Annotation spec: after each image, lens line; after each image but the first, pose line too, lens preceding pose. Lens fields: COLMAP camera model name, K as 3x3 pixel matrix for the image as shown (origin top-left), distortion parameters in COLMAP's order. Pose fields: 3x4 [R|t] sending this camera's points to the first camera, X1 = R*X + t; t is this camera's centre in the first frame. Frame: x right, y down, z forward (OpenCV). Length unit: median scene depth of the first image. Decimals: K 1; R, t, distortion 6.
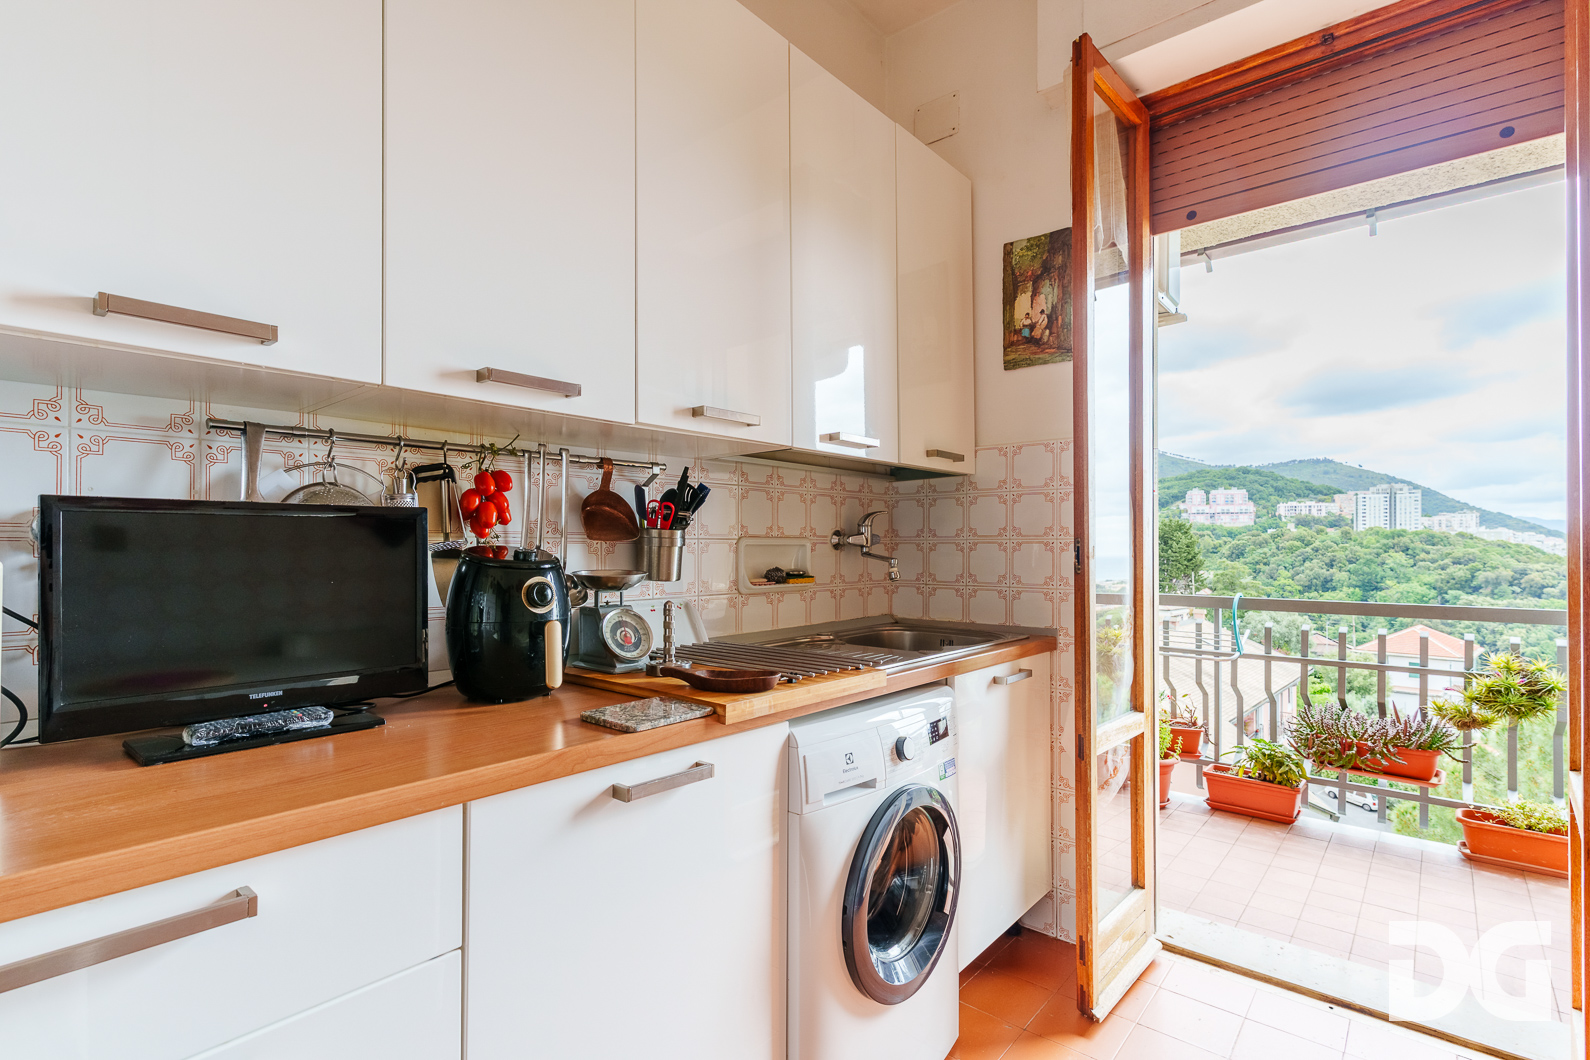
lens RADIAL K [[755.2, 0, 794.7], [0, 755.2, 543.8], [0, 0, 1]] dist [-0.000240, 0.004422]
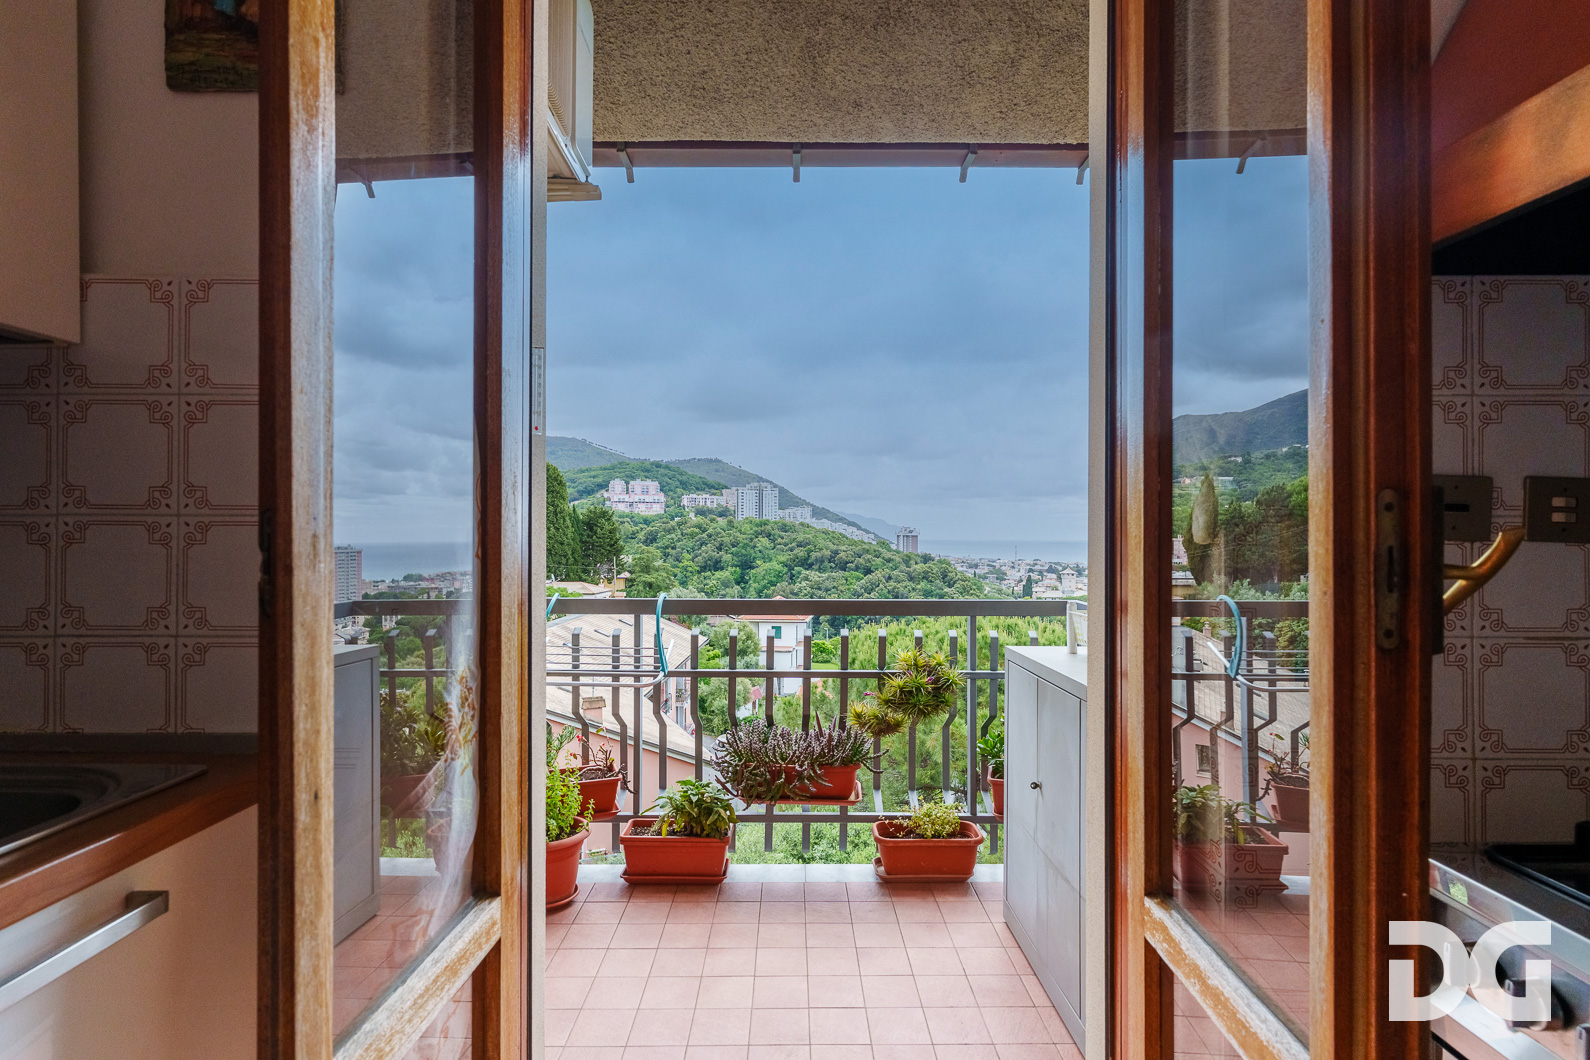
lens RADIAL K [[777.1, 0, 792.9], [0, 777.1, 529.1], [0, 0, 1]] dist [-0.001453, 0.000001]
pose [[0.758117, 0.004978, 0.652099, 0.259768], [-0.004575, 0.999987, -0.002314, 0.000748], [-0.652102, -0.001229, 0.758130, 0.474701]]
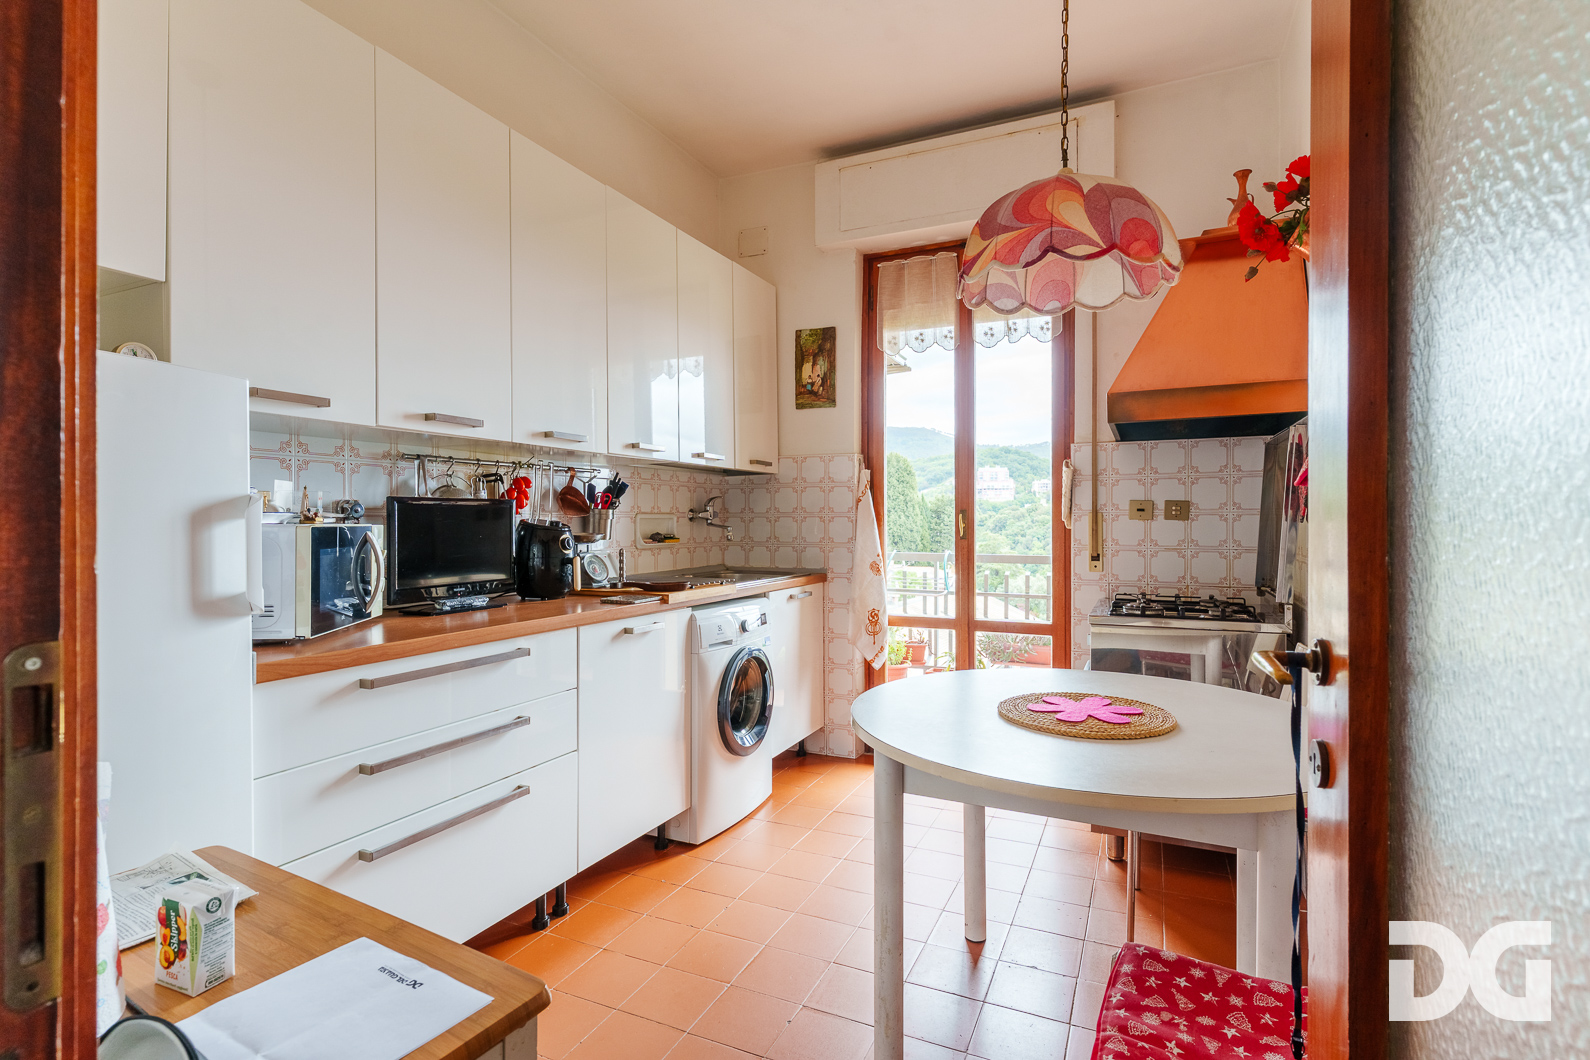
lens RADIAL K [[777.1, 0, 792.9], [0, 777.1, 529.1], [0, 0, 1]] dist [-0.001453, 0.000001]
pose [[0.964023, -0.004499, 0.265783, -0.166558], [0.000522, 0.999887, 0.015034, -0.000137], [-0.265820, -0.014354, 0.963916, -0.584625]]
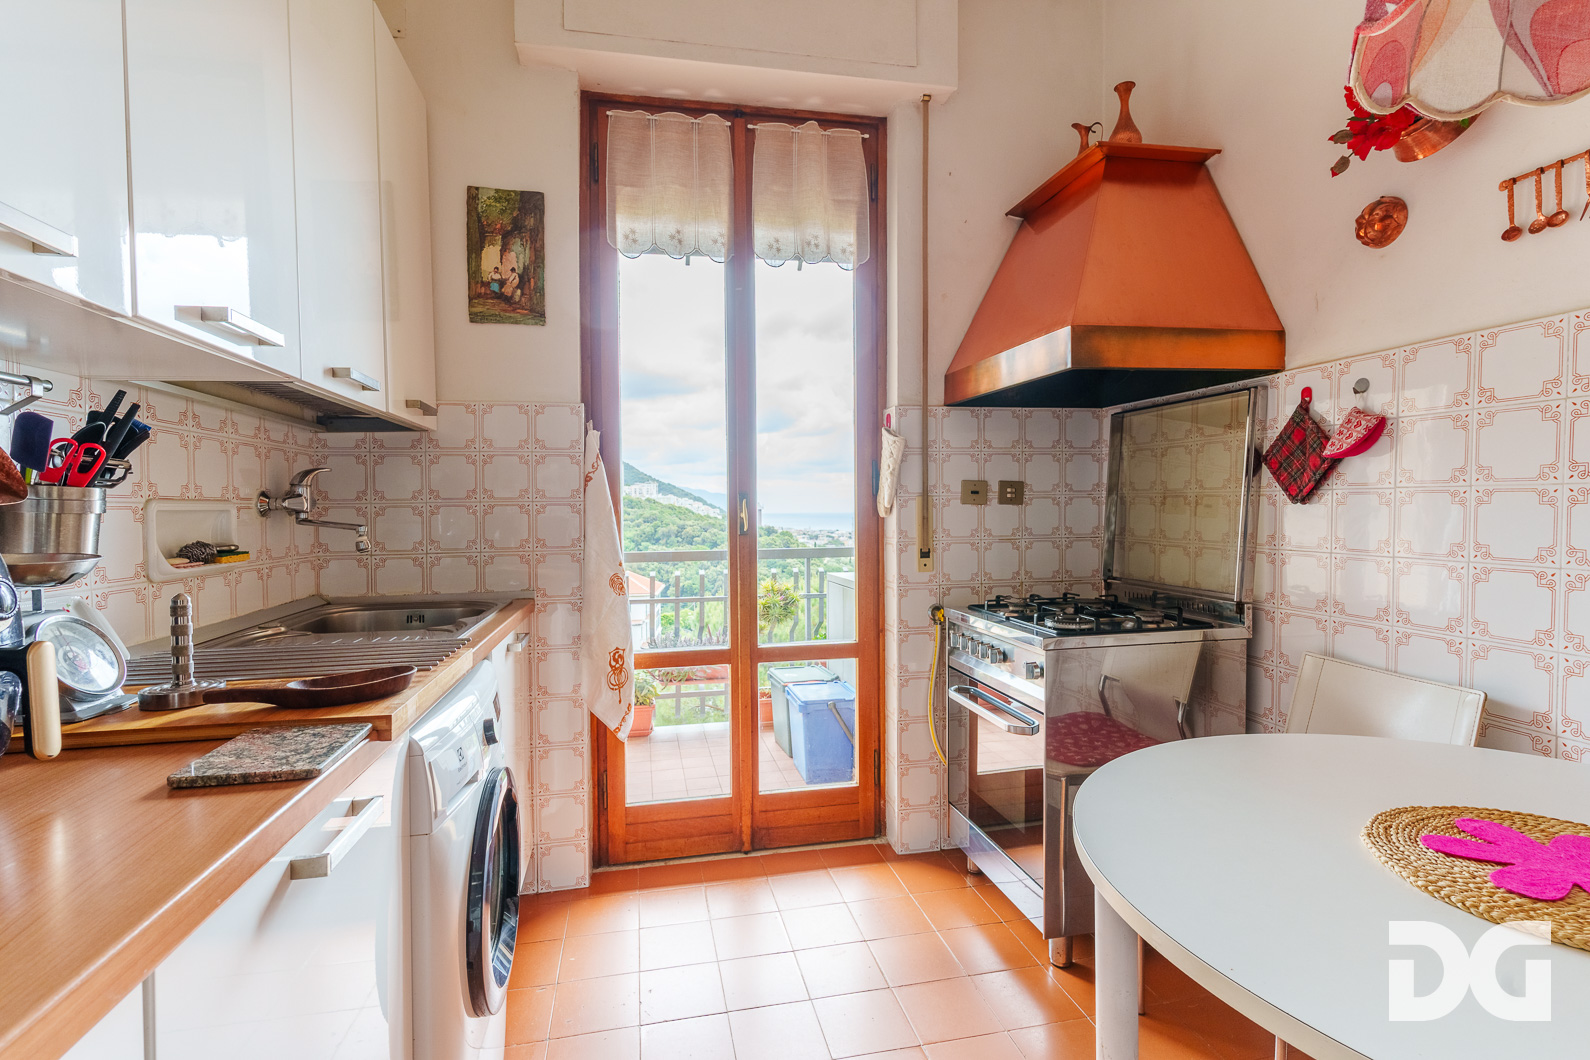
lens RADIAL K [[755.2, 0, 788.4], [0, 755.2, 523.7], [0, 0, 1]] dist [0.000960, 0.000339]
pose [[0.617100, -0.025880, 0.786459, -0.221109], [0.010784, 0.999643, 0.024433, 0.002290], [-0.786811, -0.006597, 0.617159, 0.105703]]
